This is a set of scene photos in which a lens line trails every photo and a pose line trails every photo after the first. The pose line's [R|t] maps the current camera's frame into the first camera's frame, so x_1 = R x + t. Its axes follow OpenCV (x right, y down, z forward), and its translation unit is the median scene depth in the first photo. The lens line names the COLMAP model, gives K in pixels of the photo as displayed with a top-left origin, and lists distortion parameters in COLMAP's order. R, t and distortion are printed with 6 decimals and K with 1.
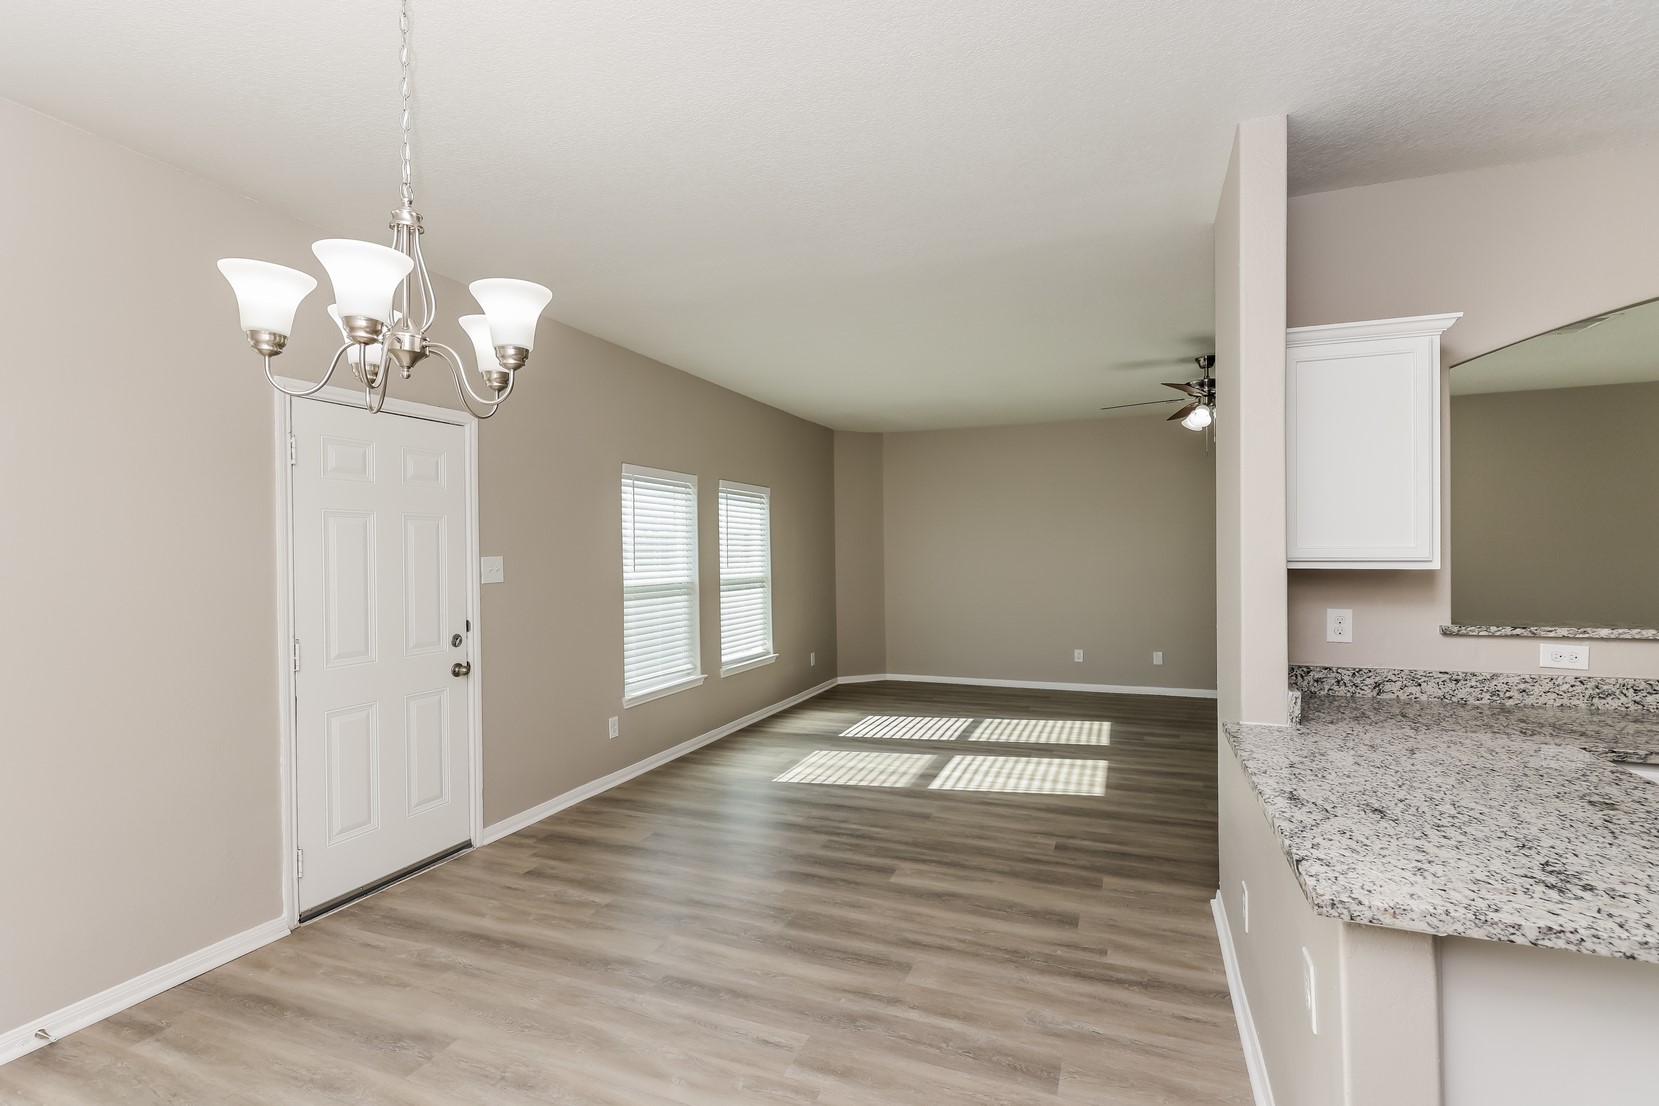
lens RADIAL K [[773.3, 0, 812.1], [0, 773.3, 553.3], [0, 0, 1]] dist [0.015749, 0.000212]
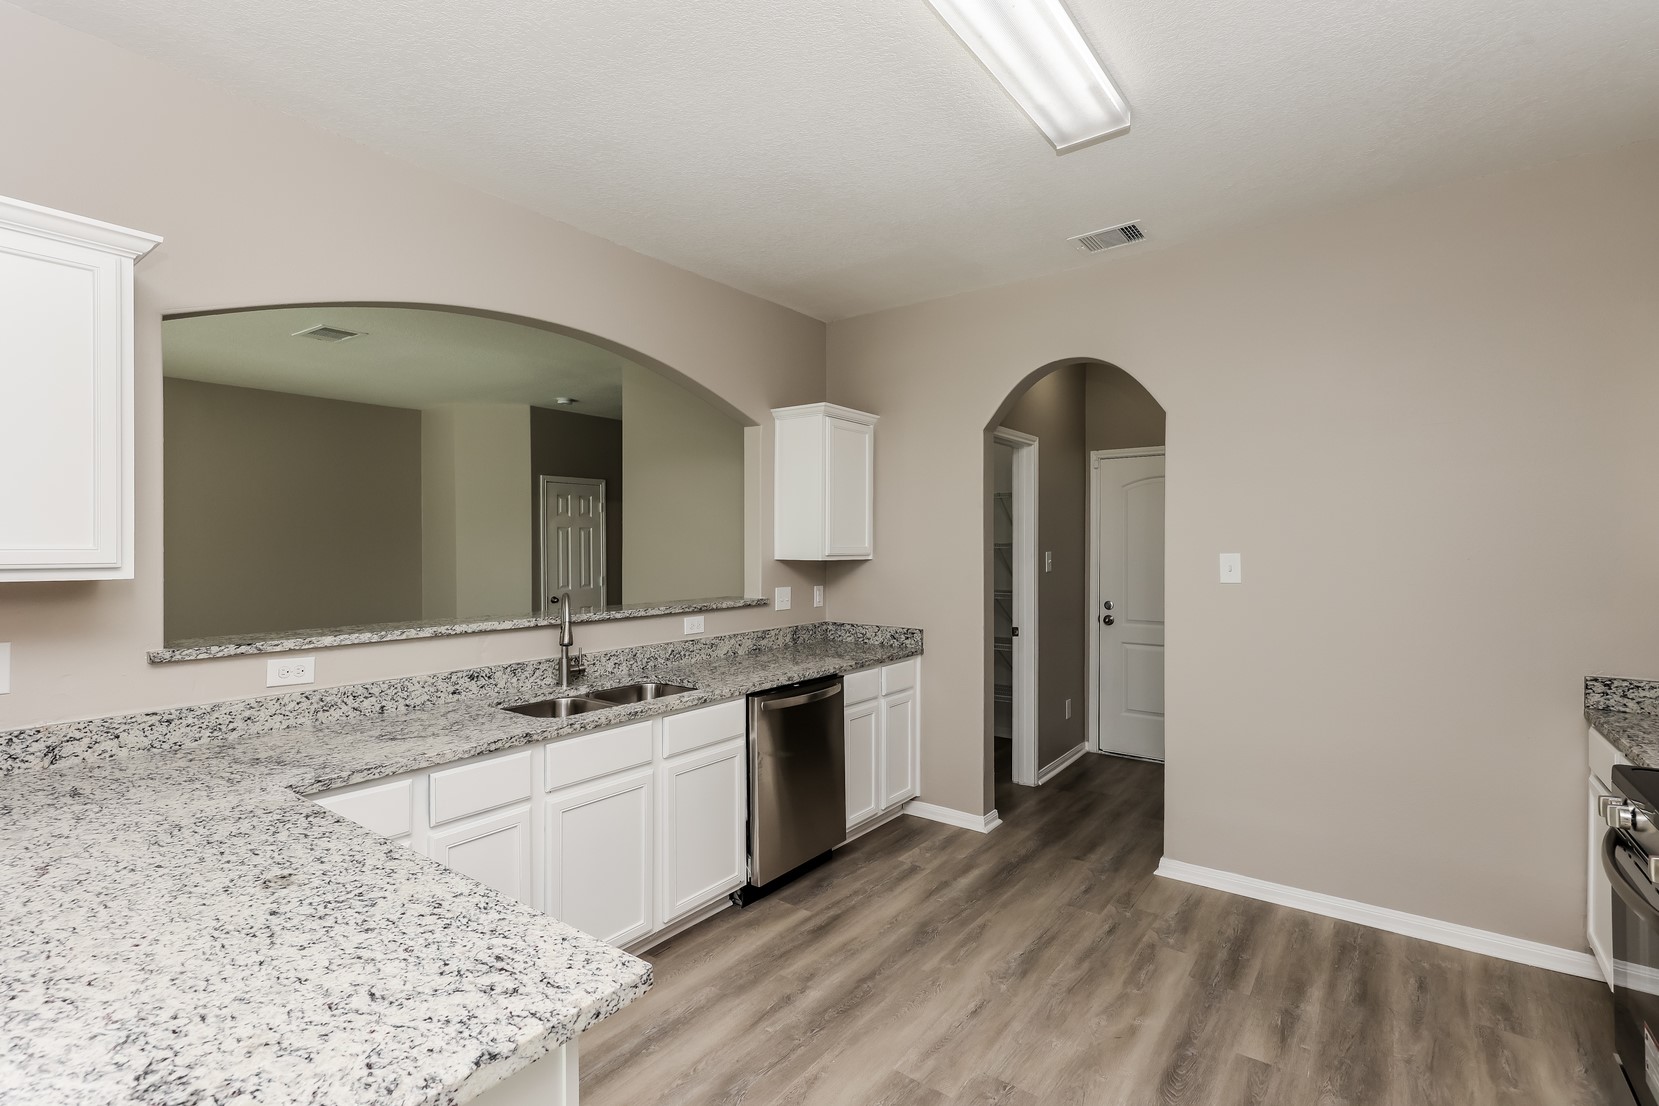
lens RADIAL K [[773.3, 0, 816.5], [0, 773.3, 549.2], [0, 0, 1]] dist [0.015749, 0.000212]
pose [[0.270186, 0.005654, 0.962792, 0.261523], [0.002040, 0.999977, -0.006445, -0.001008], [-0.962806, 0.003706, 0.270168, 0.181148]]
